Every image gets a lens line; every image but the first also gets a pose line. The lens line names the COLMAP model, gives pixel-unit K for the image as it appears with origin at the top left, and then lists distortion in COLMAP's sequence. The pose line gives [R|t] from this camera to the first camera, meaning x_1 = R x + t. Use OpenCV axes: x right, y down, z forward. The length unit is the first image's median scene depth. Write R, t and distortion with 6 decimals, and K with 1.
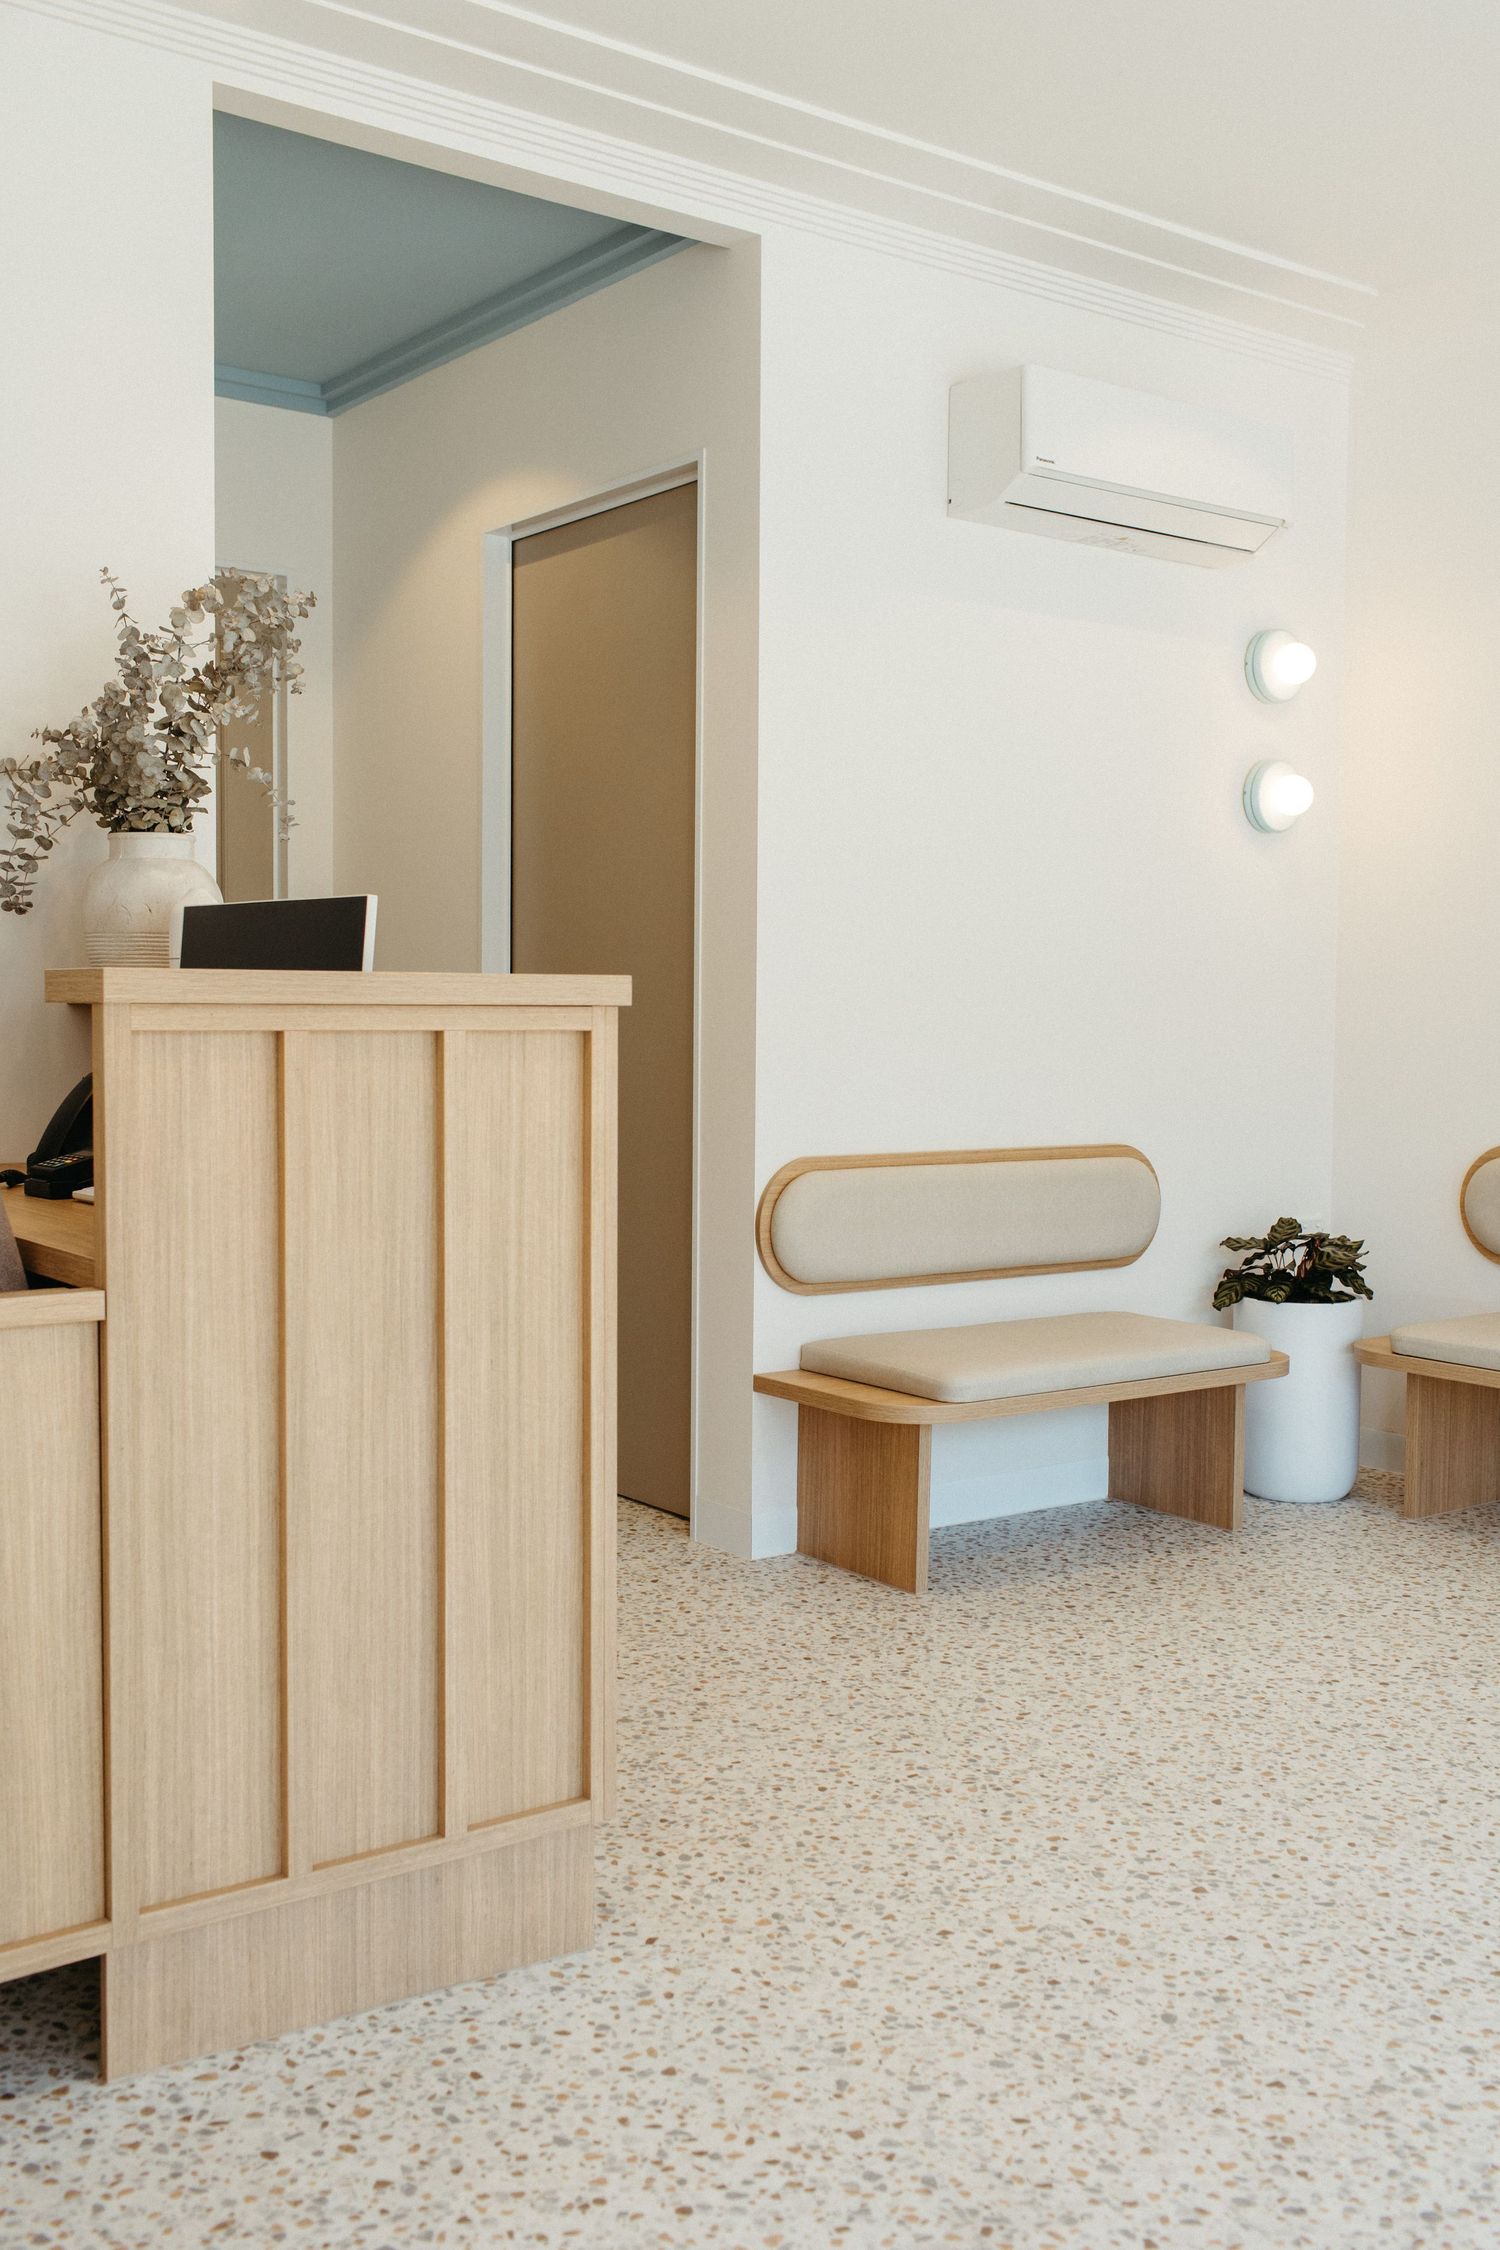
lens RADIAL K [[2195.8, 0, 727.2], [0, 2195.8, 1124.7], [0, 0, 1]] dist [0.008512, 0.000000]
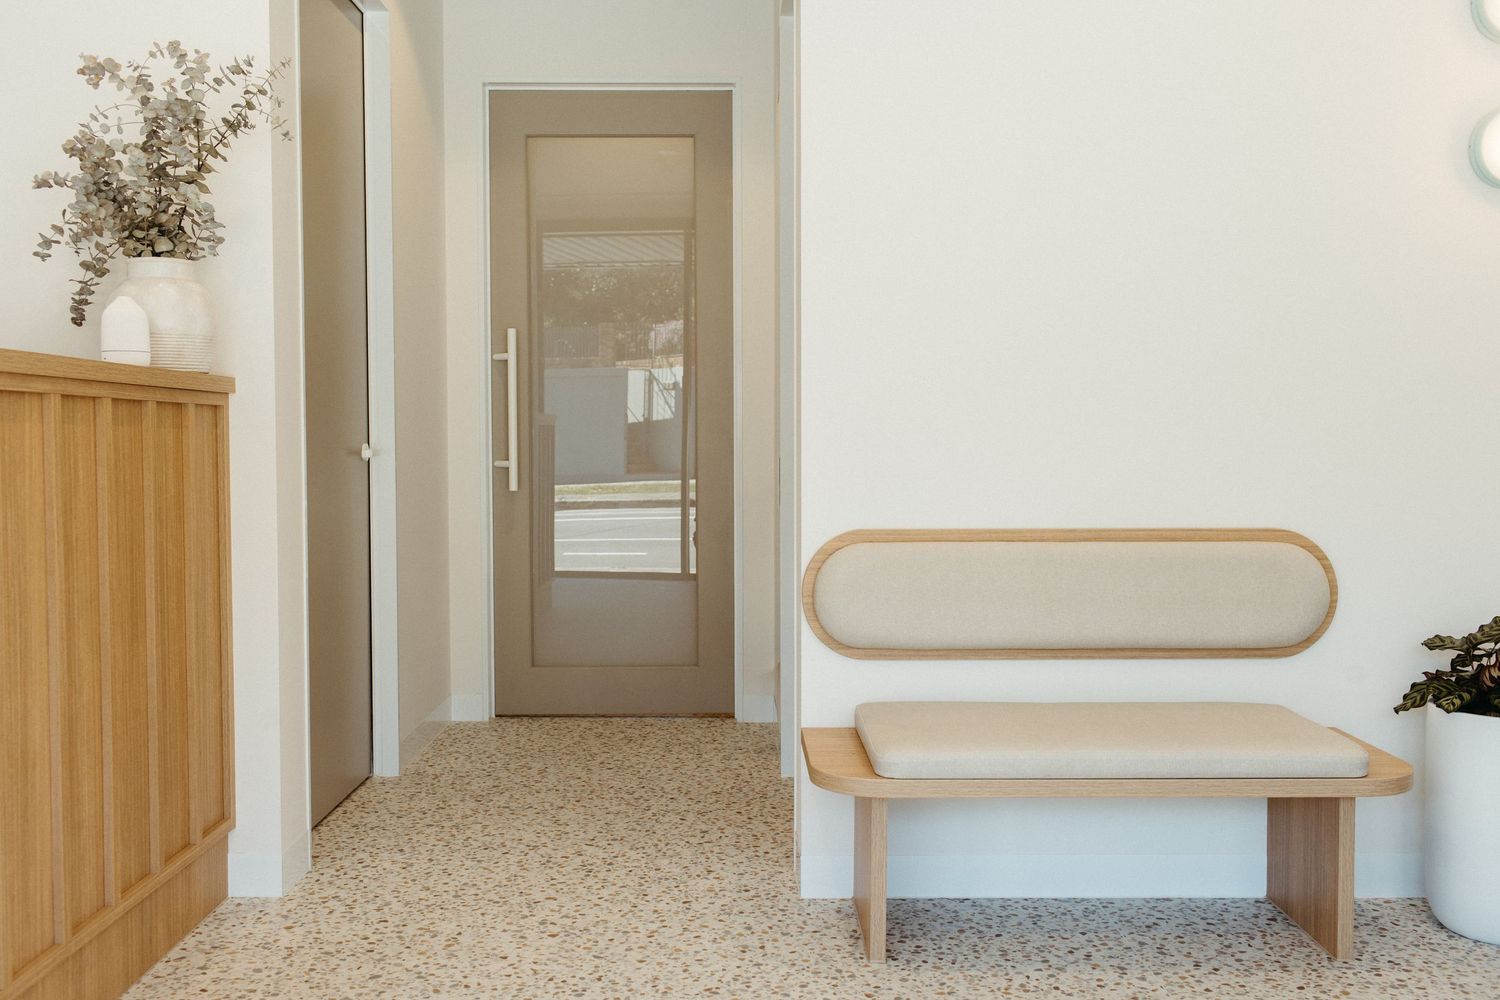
lens RADIAL K [[1463.8, 0, 724.0], [0, 1463.8, 501.2], [0, 0, 1]] dist [0.008512, 0.000000]
pose [[0.807838, 0.018594, -0.589112, 0.455714], [-0.019617, 0.999797, 0.004656, -0.001118], [0.589079, 0.007795, 0.808038, 0.439295]]
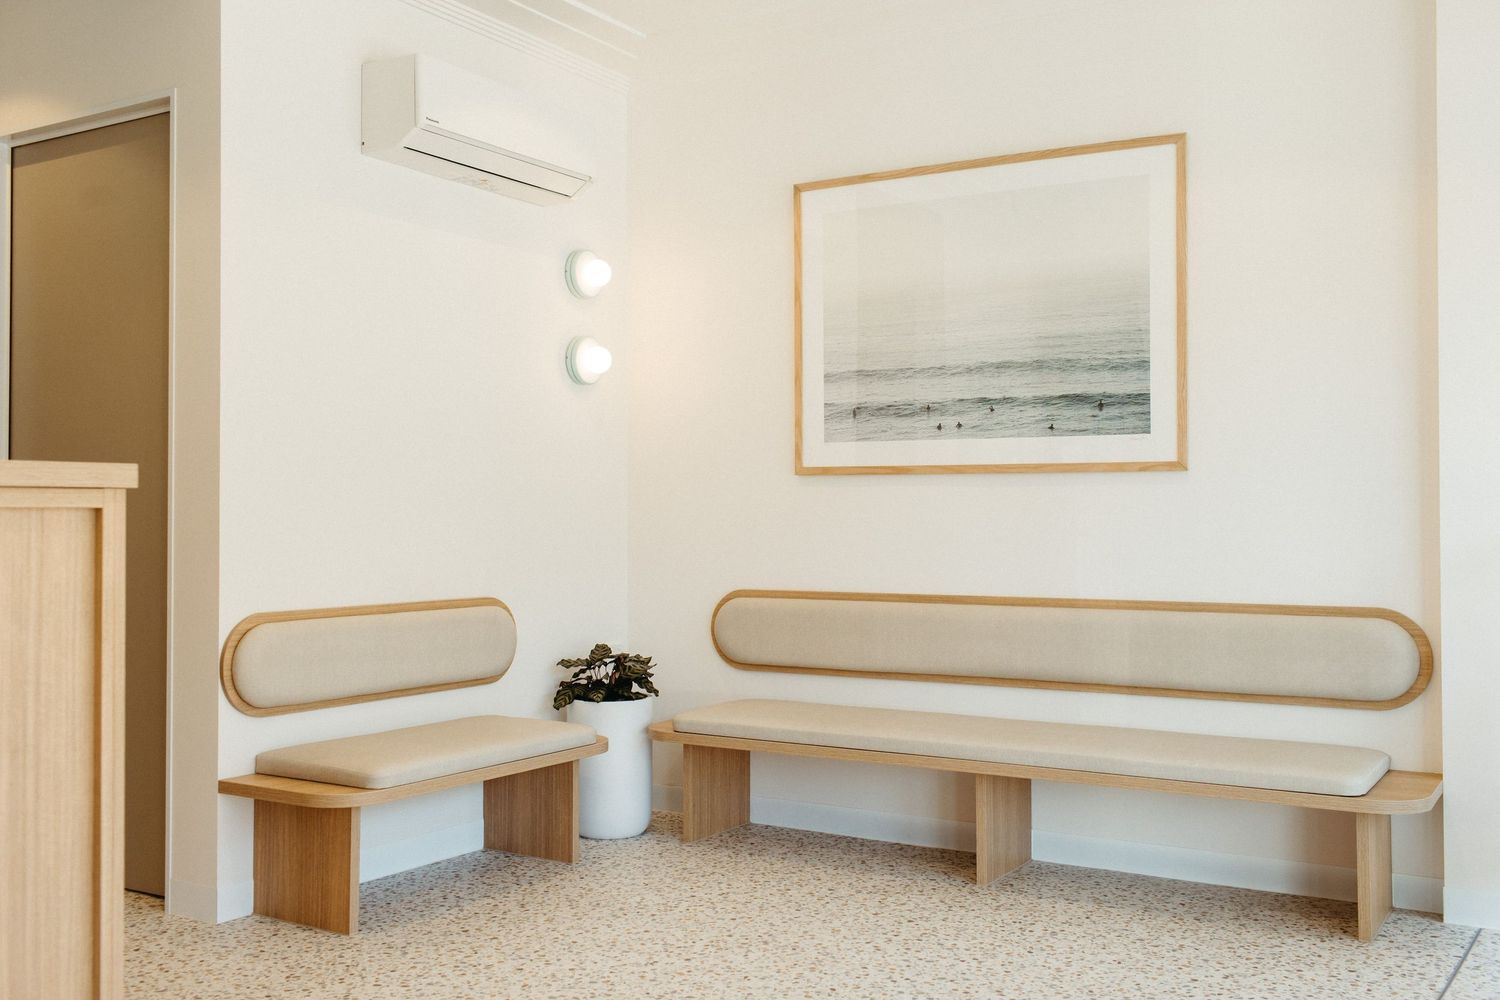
lens RADIAL K [[1463.8, 0, 765.1], [0, 1463.8, 485.8], [0, 0, 1]] dist [0.008512, 0.000000]
pose [[0.925914, -0.002602, 0.377725, -0.017973], [0.030102, 0.997304, -0.066919, 0.007305], [-0.376532, 0.073332, 0.923497, 0.058528]]
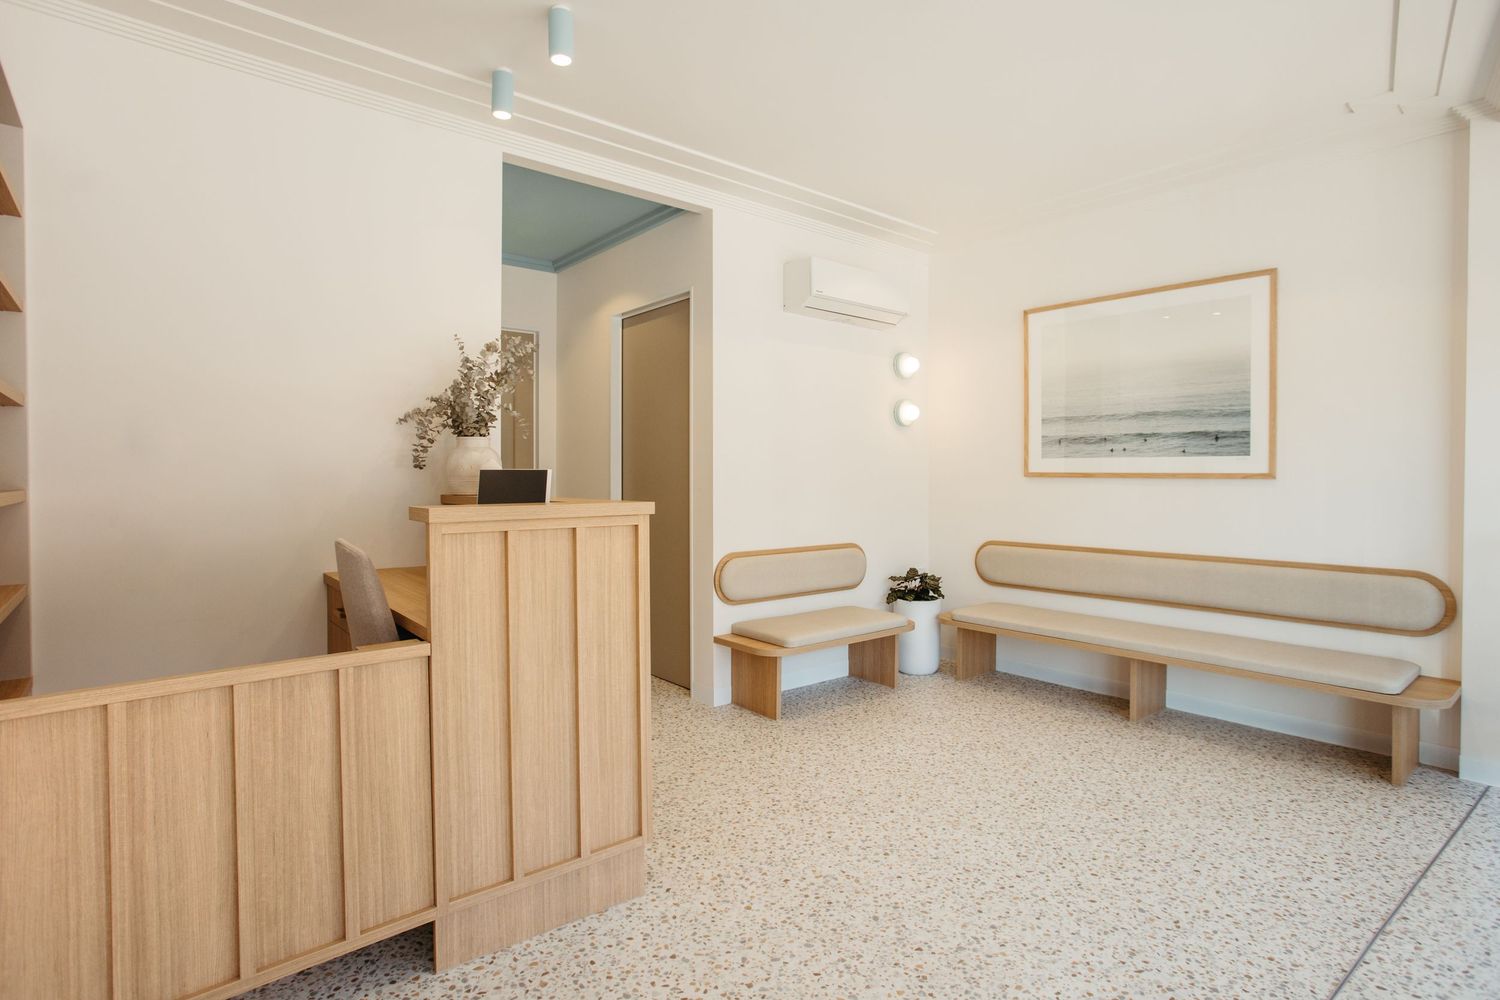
lens RADIAL K [[773.5, 0, 762.8], [0, 773.5, 487.3], [0, 0, 1]] dist [-0.051089, 0.026290]
pose [[0.997845, -0.010679, 0.064746, 0.013984], [0.013065, 0.999247, -0.036529, -0.033006], [-0.064308, 0.037297, 0.997233, 0.079960]]
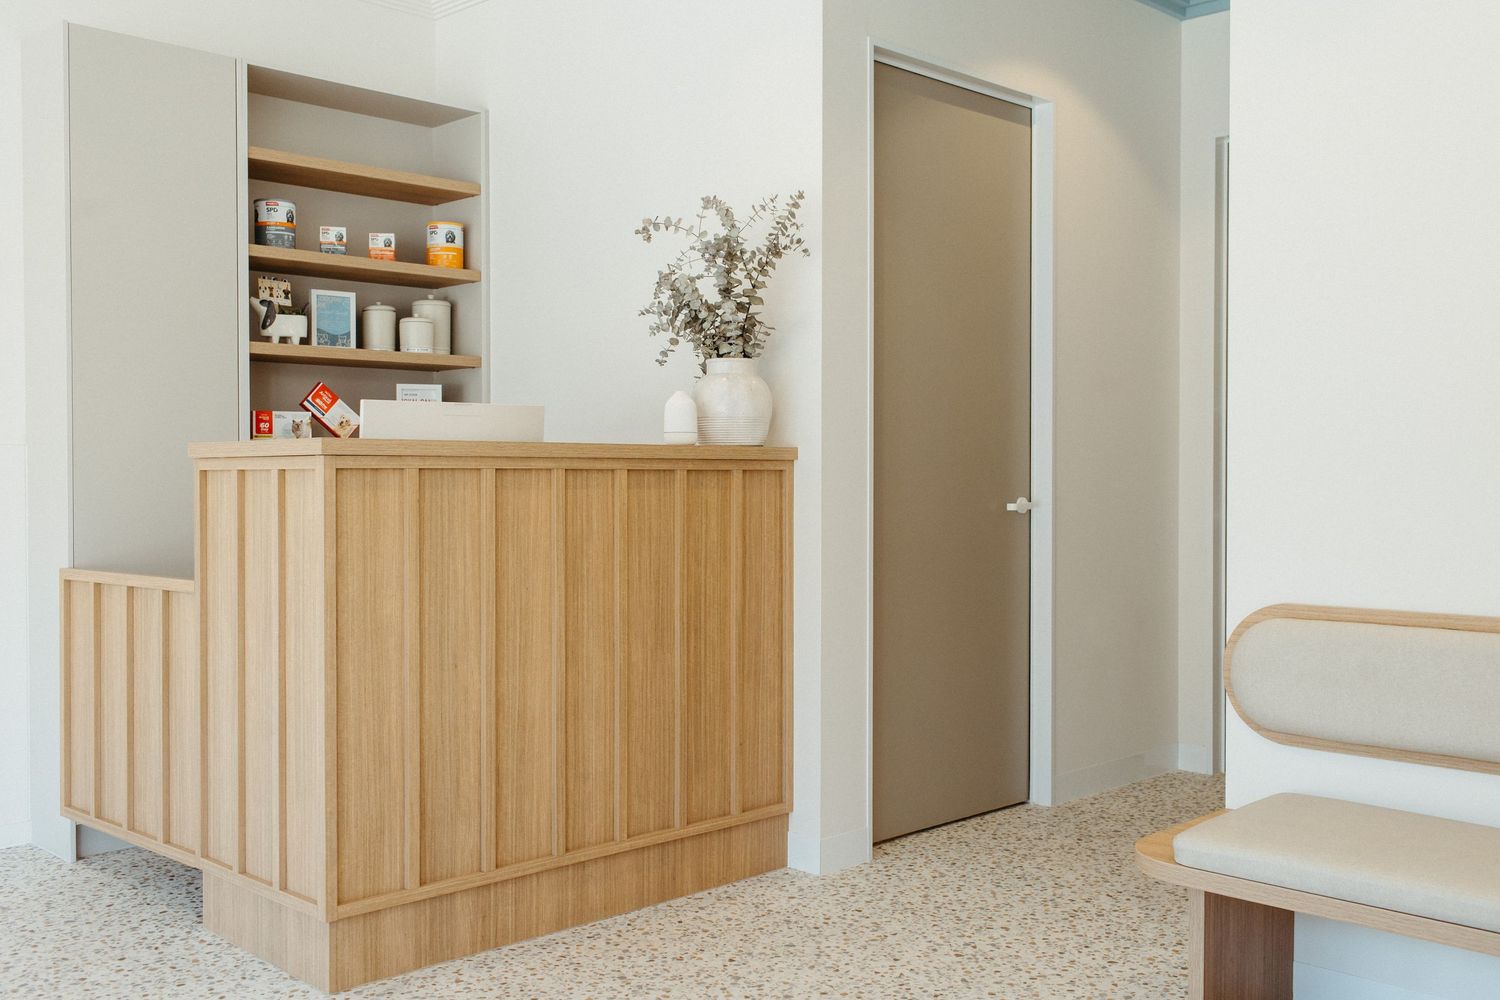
lens RADIAL K [[1463.8, 0, 709.4], [0, 1463.8, 501.2], [0, 0, 1]] dist [0.008512, 0.000000]
pose [[0.119486, 0.013124, -0.992749, 0.745100], [-0.041778, 0.999093, 0.008180, -0.028939], [0.991957, 0.040498, 0.119926, 0.751562]]
